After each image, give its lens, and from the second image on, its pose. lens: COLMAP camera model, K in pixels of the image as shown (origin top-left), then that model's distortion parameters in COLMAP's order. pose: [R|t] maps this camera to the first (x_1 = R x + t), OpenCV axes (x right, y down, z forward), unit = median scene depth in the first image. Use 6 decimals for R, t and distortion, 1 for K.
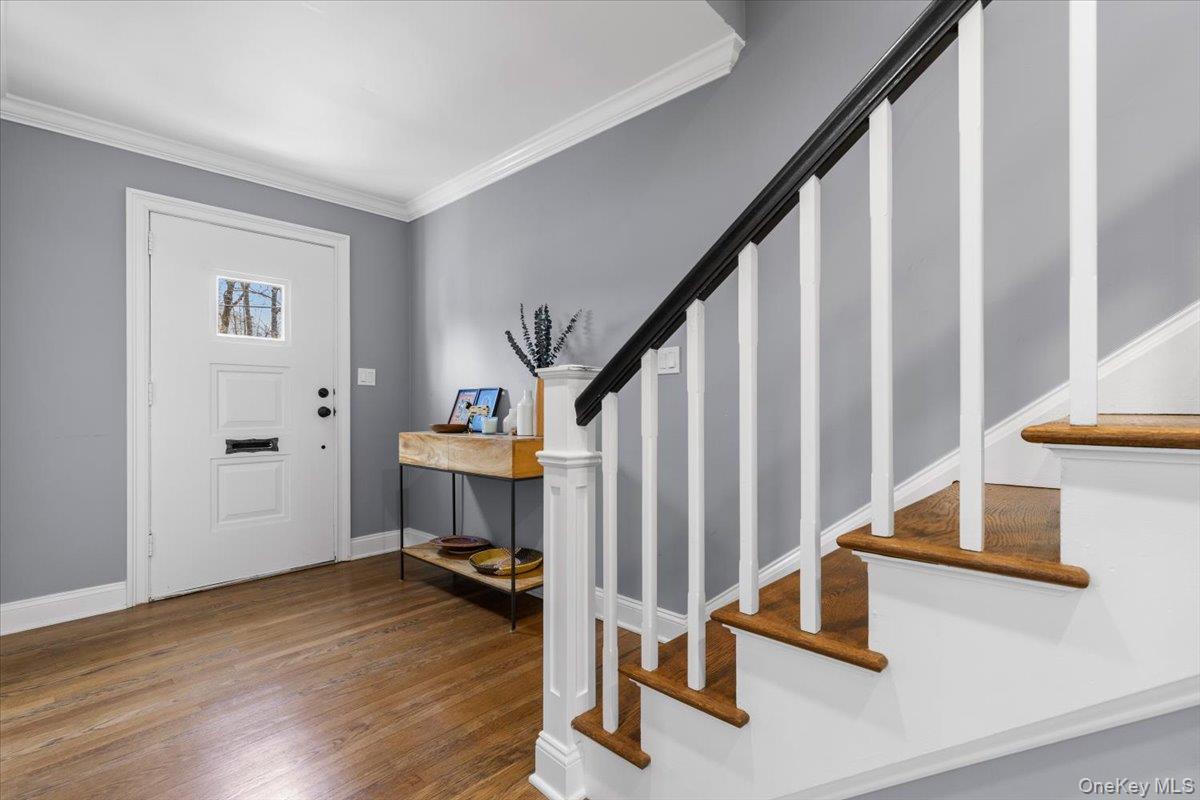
lens RADIAL K [[522.7, 0, 602.3], [0, 522.7, 405.8], [0, 0, 1]] dist [0.000442, 0.000006]
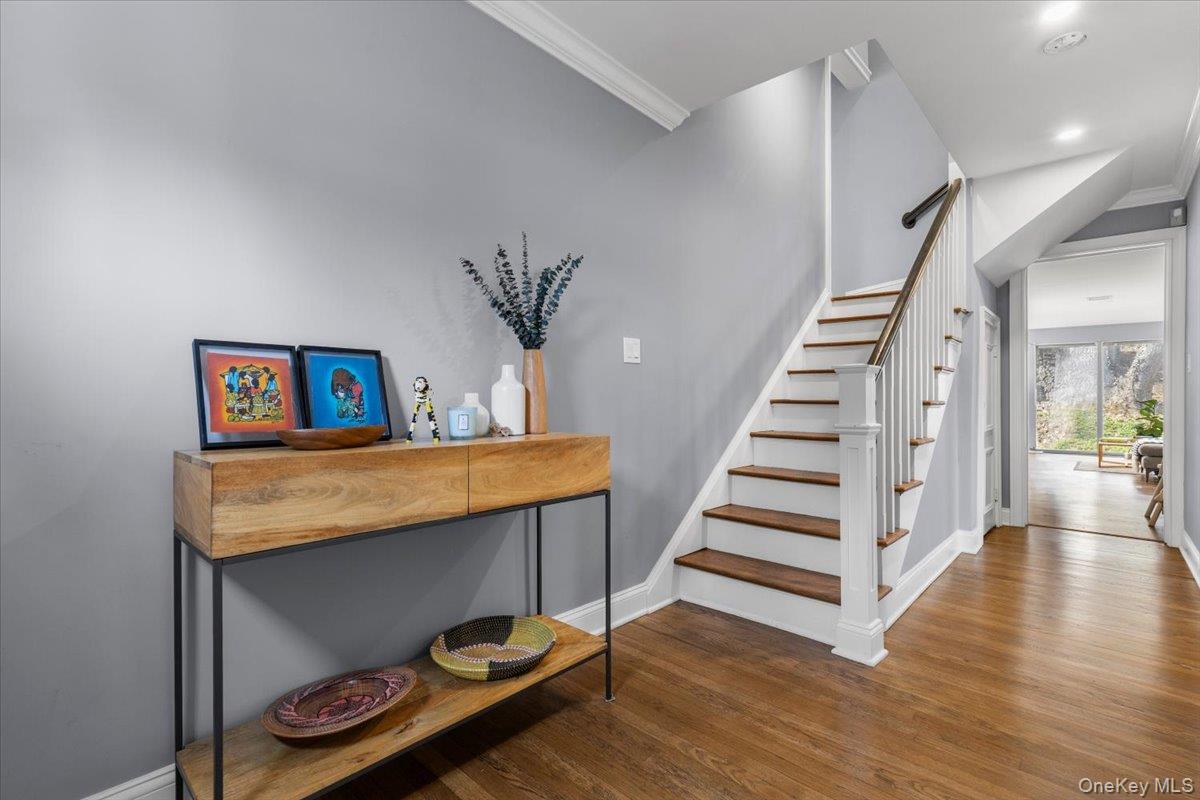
lens RADIAL K [[543.0, 0, 601.8], [0, 543.0, 403.2], [0, 0, 1]] dist [0.005775, -0.000903]
pose [[0.006409, -0.000090, 0.999979, -0.870678], [-0.008959, 0.999960, 0.000147, 0.018770], [-0.999939, -0.008960, 0.006408, 0.947321]]
